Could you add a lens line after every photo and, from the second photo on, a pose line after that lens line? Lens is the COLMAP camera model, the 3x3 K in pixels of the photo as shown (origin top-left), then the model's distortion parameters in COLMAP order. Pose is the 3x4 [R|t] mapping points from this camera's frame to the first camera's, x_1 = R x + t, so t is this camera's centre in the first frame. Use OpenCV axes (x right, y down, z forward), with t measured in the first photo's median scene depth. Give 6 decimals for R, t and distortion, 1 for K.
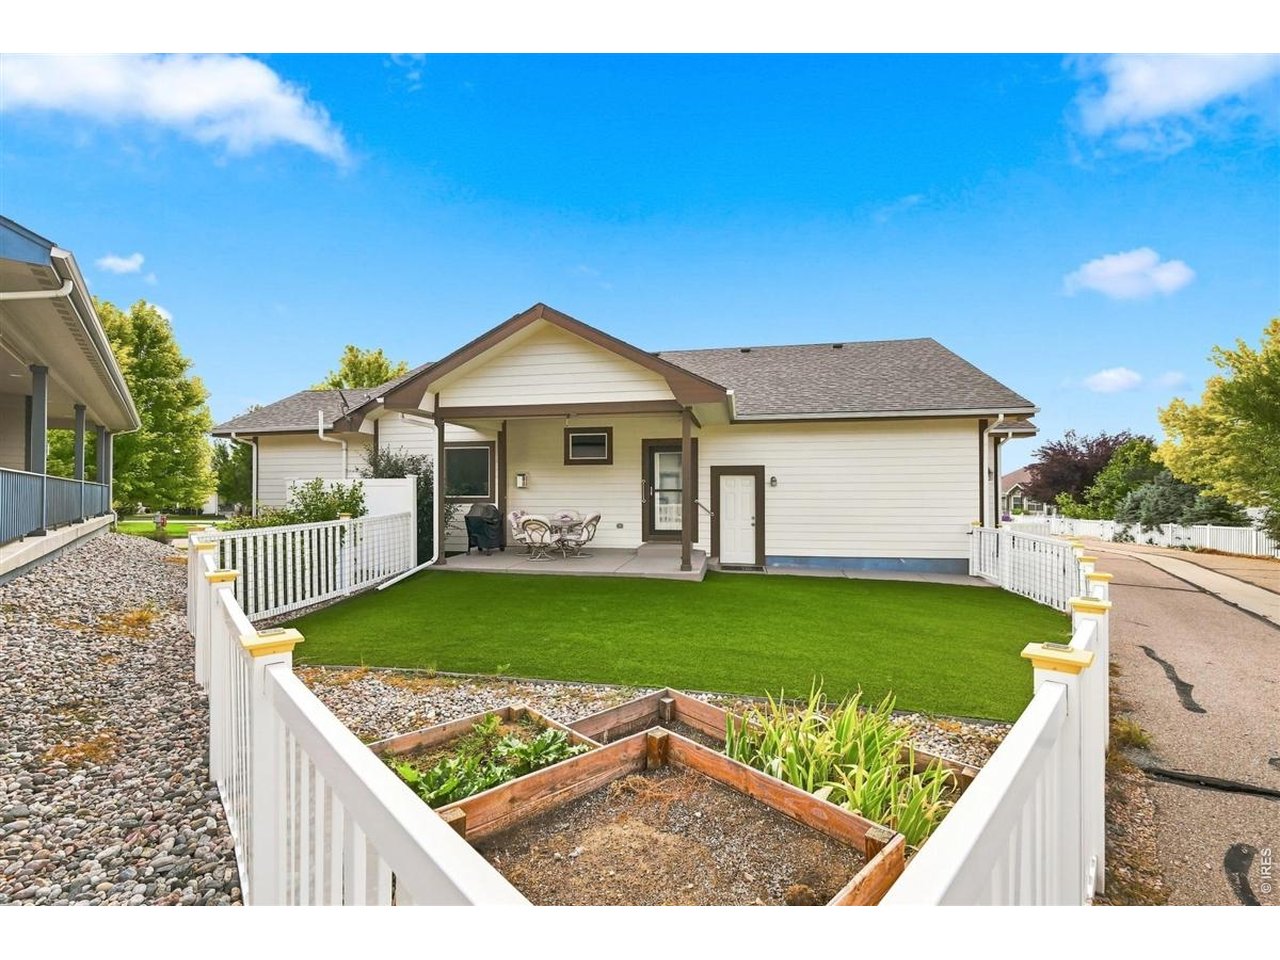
lens RADIAL K [[503.7, 0, 639.8], [0, 503.7, 486.0], [0, 0, 1]] dist [-0.006295, 0.000120]
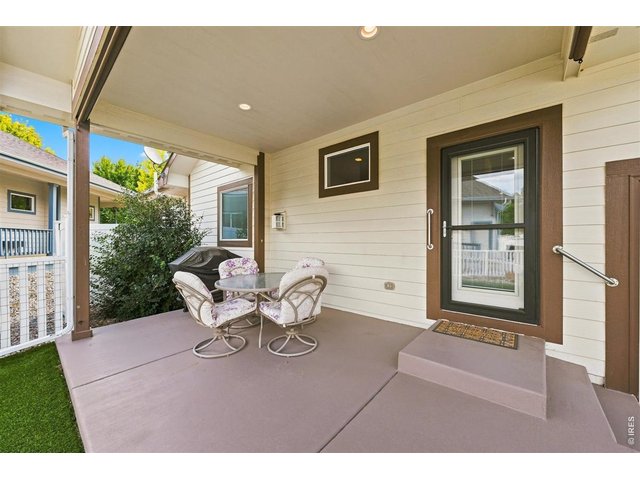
lens RADIAL K [[251.9, 0, 322.1], [0, 251.9, 237.9], [0, 0, 1]] dist [-0.006295, 0.000120]
pose [[0.882817, -0.001951, -0.469713, 0.033244], [-0.000759, 0.999984, -0.005580, 0.021377], [0.469717, 0.005283, 0.882801, 0.688069]]
